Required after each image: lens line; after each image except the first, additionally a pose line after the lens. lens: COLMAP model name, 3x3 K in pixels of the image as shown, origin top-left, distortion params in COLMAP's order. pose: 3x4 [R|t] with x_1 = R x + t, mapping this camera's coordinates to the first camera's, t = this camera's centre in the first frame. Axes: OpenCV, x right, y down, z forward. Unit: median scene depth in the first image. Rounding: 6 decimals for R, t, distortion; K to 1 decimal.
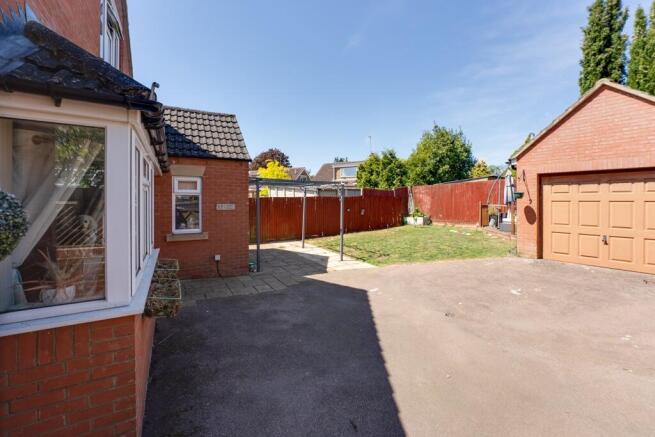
lens RADIAL K [[270.5, 0, 319.1], [0, 270.5, 200.0], [0, 0, 1]] dist [-0.009814, -0.000894]
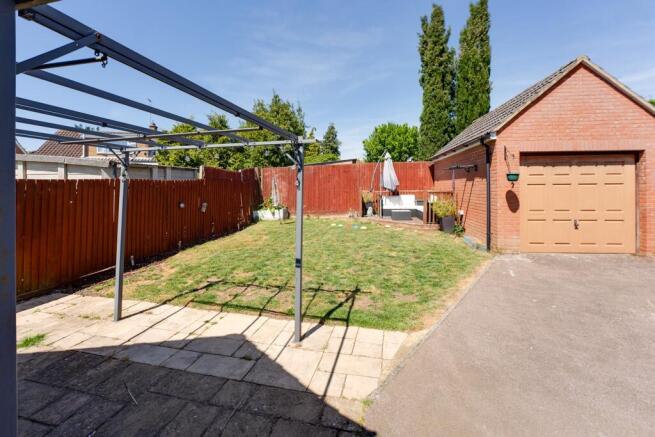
lens RADIAL K [[279.8, 0, 328.5], [0, 279.8, 183.7], [0, 0, 1]] dist [-0.025279, -0.000169]
pose [[0.670036, 0.000226, 0.742328, -0.148017], [0.009843, 0.999909, -0.009189, 0.002050], [-0.742263, 0.013464, 0.669973, 0.562628]]
